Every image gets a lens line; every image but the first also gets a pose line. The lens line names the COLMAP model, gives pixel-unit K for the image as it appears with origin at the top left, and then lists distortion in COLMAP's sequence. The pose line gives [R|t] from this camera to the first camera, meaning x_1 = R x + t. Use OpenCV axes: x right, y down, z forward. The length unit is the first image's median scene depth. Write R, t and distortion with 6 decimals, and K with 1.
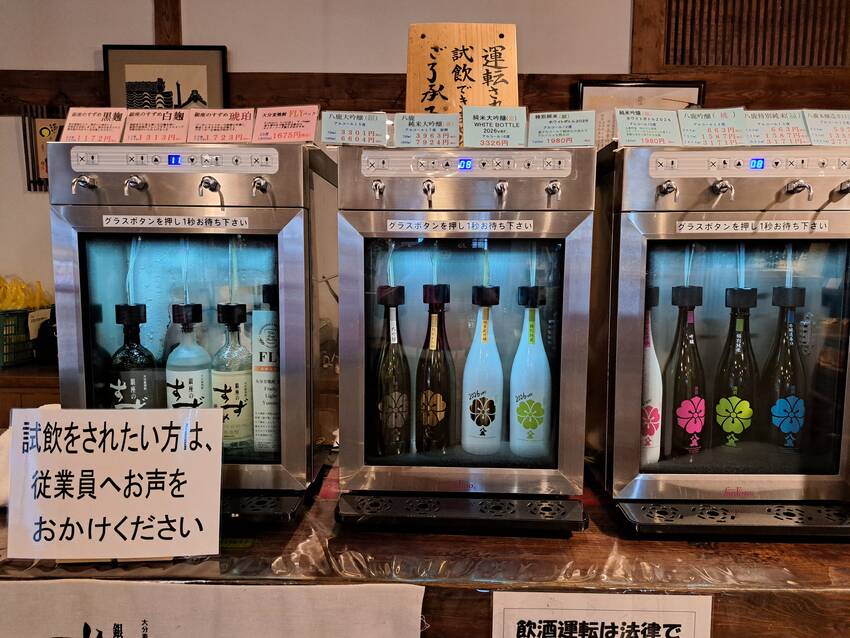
lens RADIAL K [[632.6, 0, 418.3], [0, 632.6, 318.6], [0, 0, 1]] dist [0.062456, -0.011641]
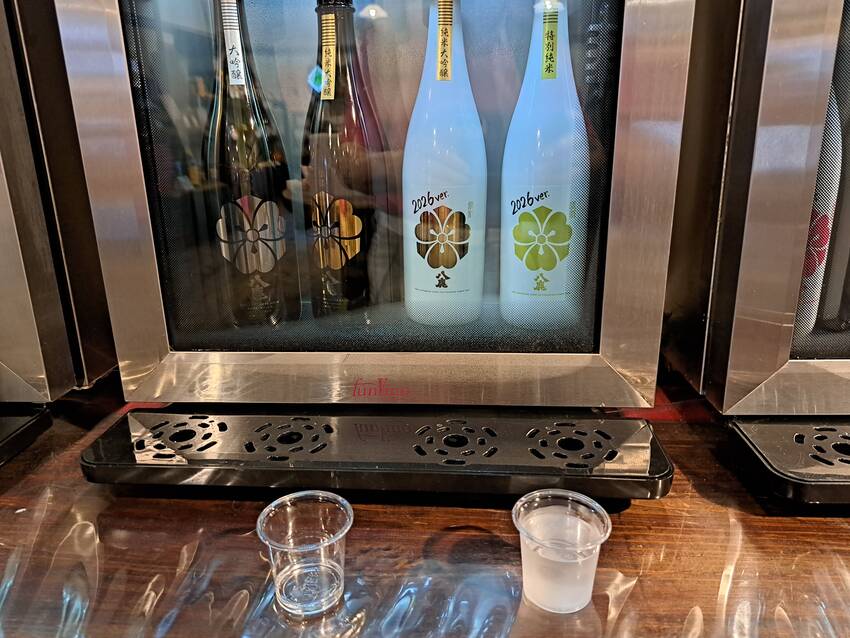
lens RADIAL K [[632.6, 0, 427.0], [0, 632.6, 324.8], [0, 0, 1]] dist [0.062456, -0.011641]
pose [[0.999060, -0.013200, -0.041300, 0.111251], [0.020719, 0.982082, 0.187311, 0.124055], [0.038087, -0.187991, 0.981432, 0.532345]]
